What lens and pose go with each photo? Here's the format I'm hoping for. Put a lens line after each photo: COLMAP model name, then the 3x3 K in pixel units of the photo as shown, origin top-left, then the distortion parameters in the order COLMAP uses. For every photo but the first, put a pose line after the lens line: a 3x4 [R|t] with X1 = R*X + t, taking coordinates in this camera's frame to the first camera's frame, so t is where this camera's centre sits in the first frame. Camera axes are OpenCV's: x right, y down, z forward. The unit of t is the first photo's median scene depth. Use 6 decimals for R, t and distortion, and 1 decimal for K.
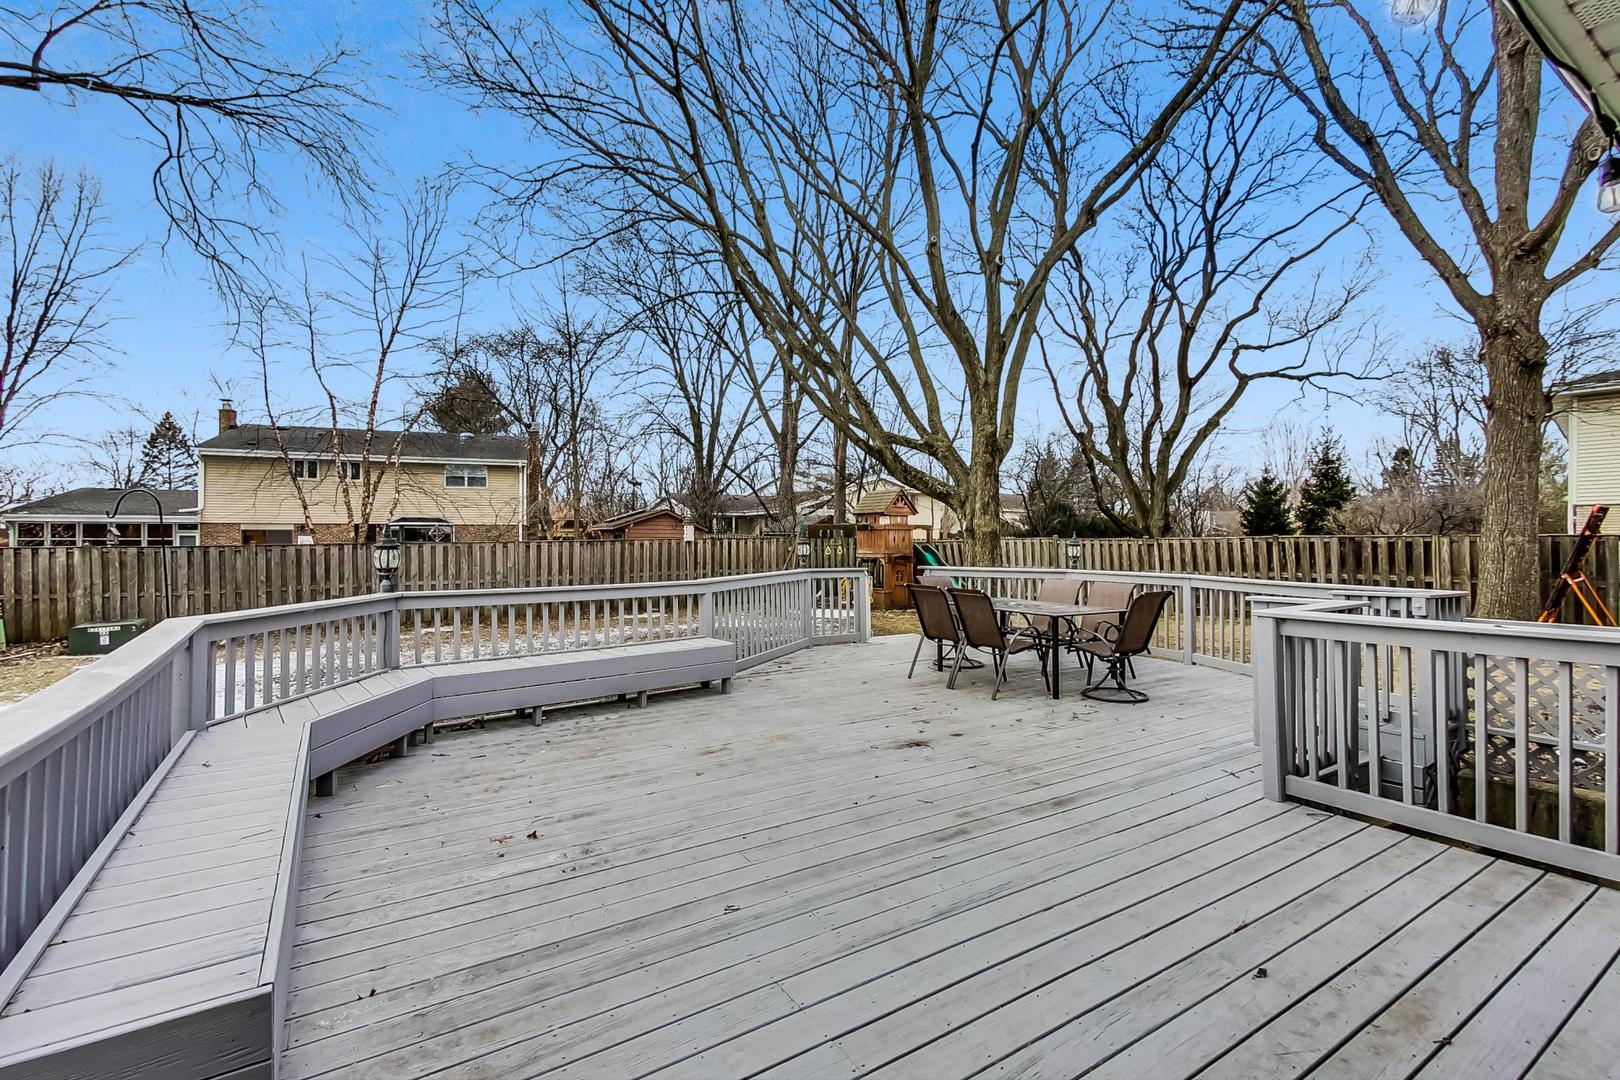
lens RADIAL K [[712.1, 0, 810.0], [0, 712.1, 540.0], [0, 0, 1]] dist [-0.000434, -0.000183]
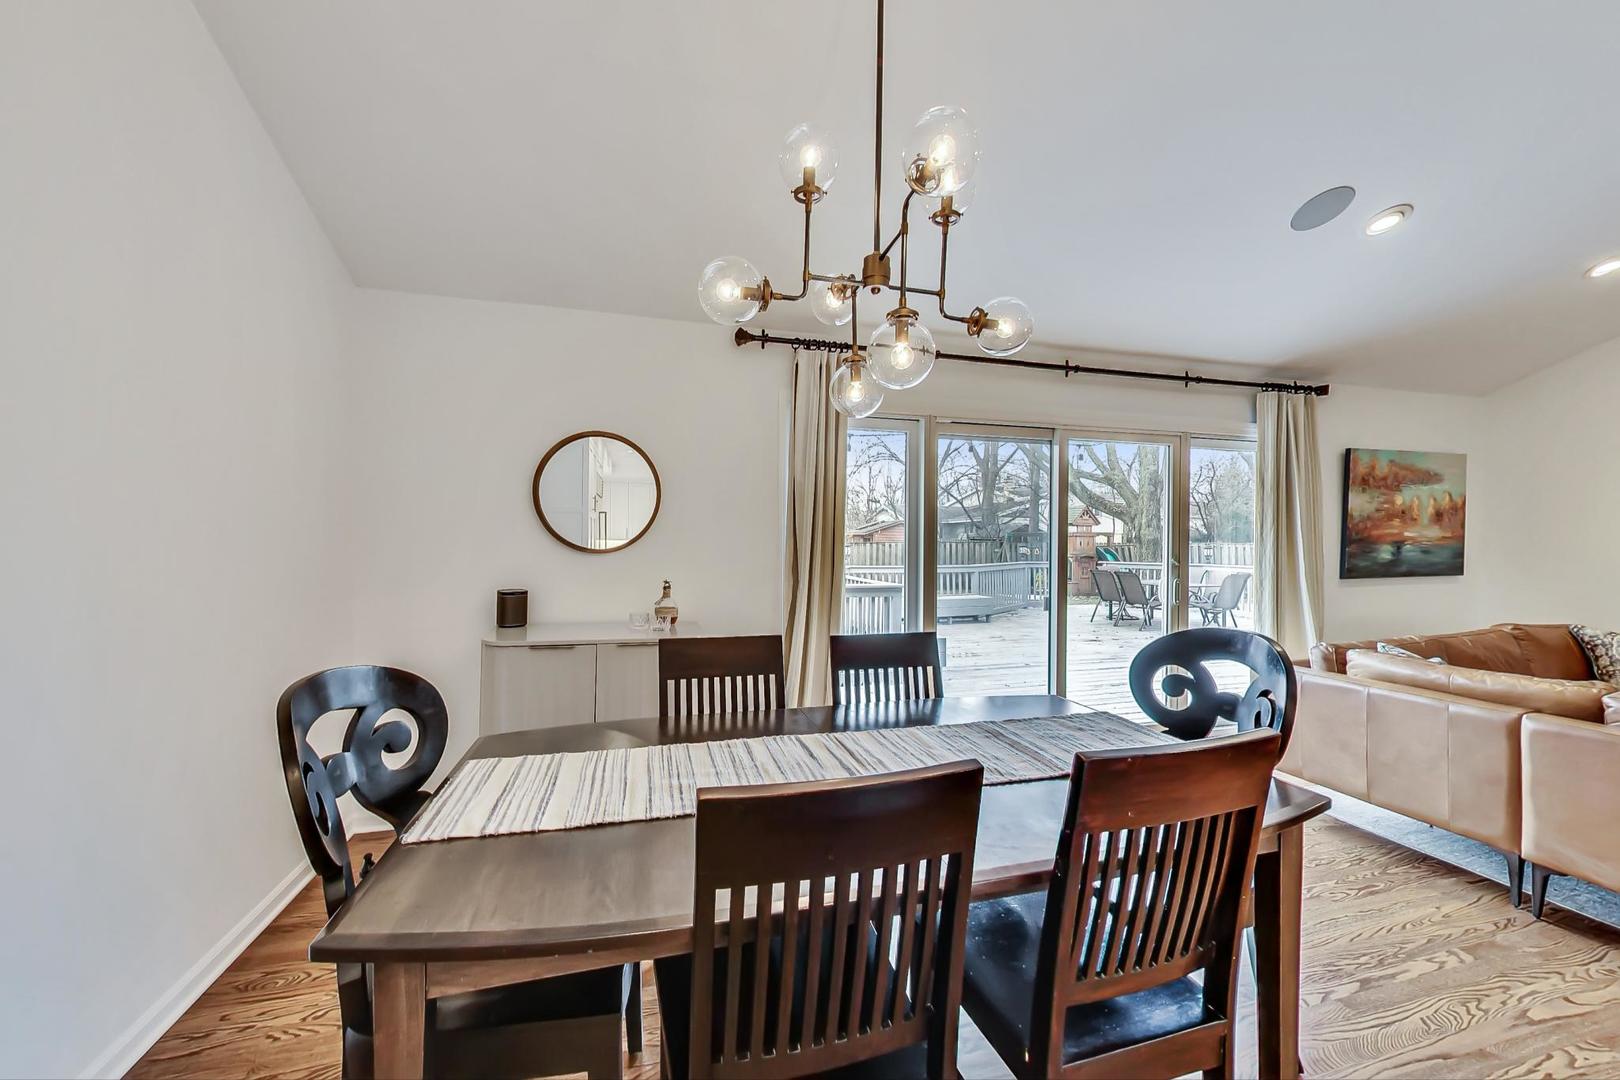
lens RADIAL K [[639.6, 0, 801.1], [0, 639.6, 555.3], [0, 0, 1]] dist [-0.000421, -0.000146]
pose [[0.957757, 0.009985, -0.287405, -0.043458], [-0.004208, 0.999777, 0.020712, -0.001033], [0.287548, -0.018628, 0.957585, -0.334809]]
